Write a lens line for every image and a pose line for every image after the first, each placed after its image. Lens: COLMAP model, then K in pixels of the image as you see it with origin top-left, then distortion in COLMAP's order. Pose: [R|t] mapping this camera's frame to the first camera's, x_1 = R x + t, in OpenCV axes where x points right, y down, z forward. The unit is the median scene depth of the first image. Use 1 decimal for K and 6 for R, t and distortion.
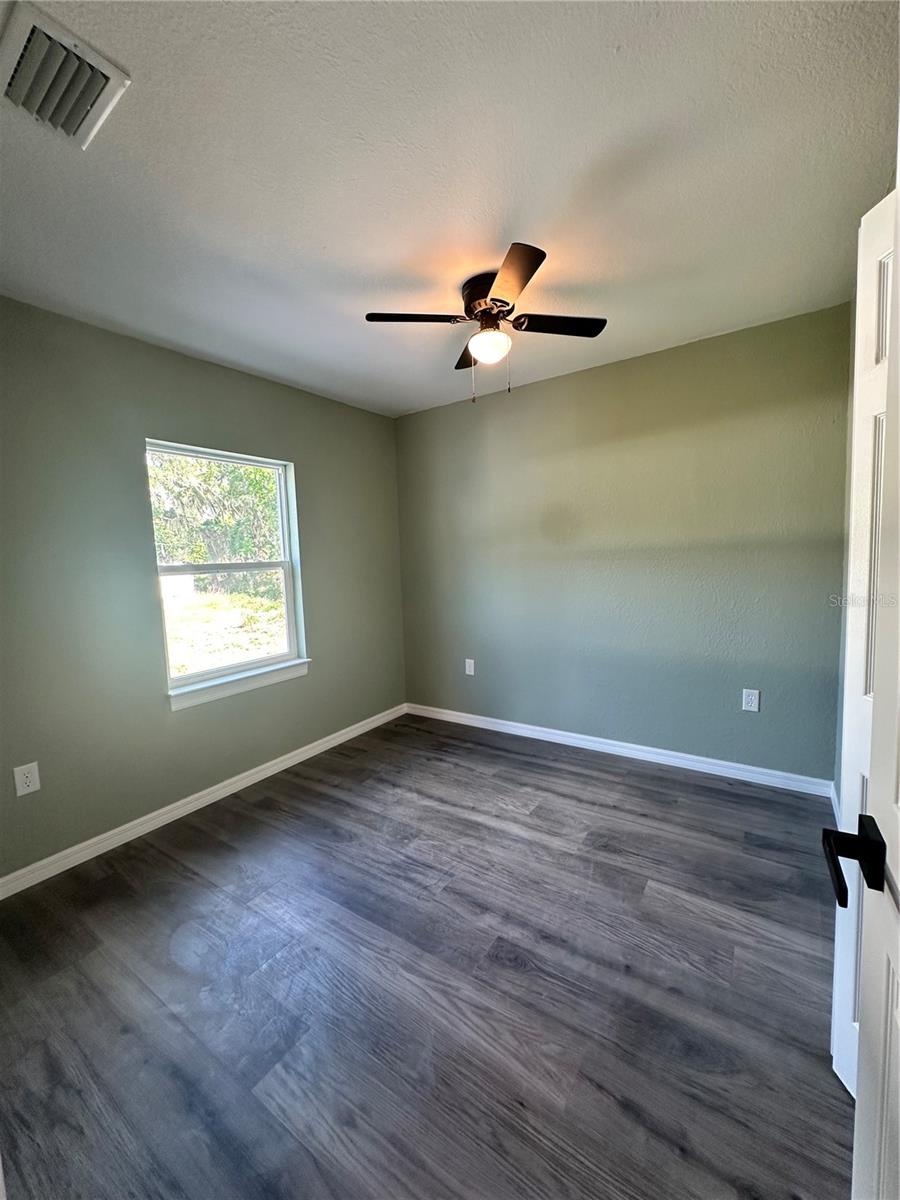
lens RADIAL K [[479.1, 0, 450.8], [0, 479.1, 599.9], [0, 0, 1]] dist [-0.002382, 0.000767]
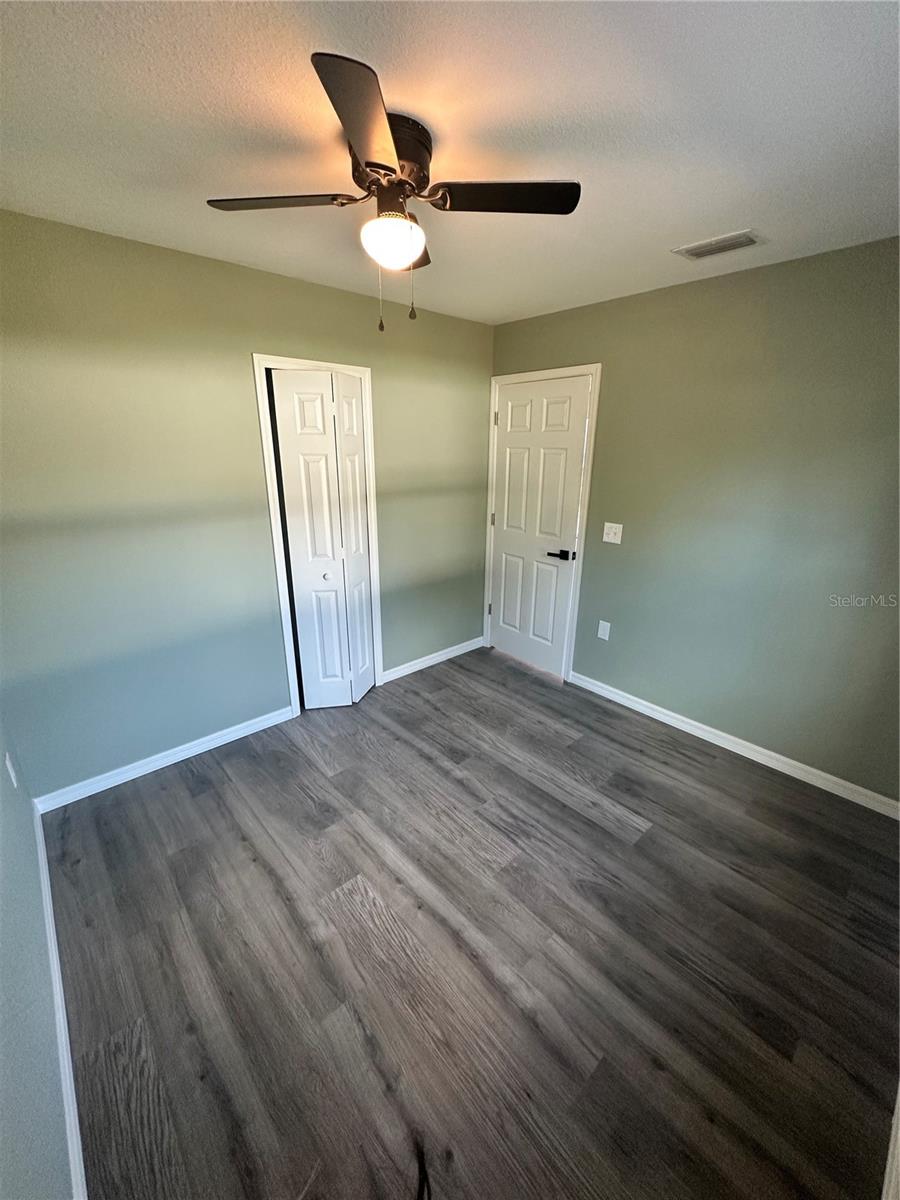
lens RADIAL K [[479.1, 0, 450.8], [0, 479.1, 599.9], [0, 0, 1]] dist [-0.002382, 0.000767]
pose [[-0.971407, -0.046676, 0.232787, -0.162259], [0.048505, 0.920788, 0.387035, -0.299119], [-0.232413, 0.387260, -0.892196, 1.645109]]
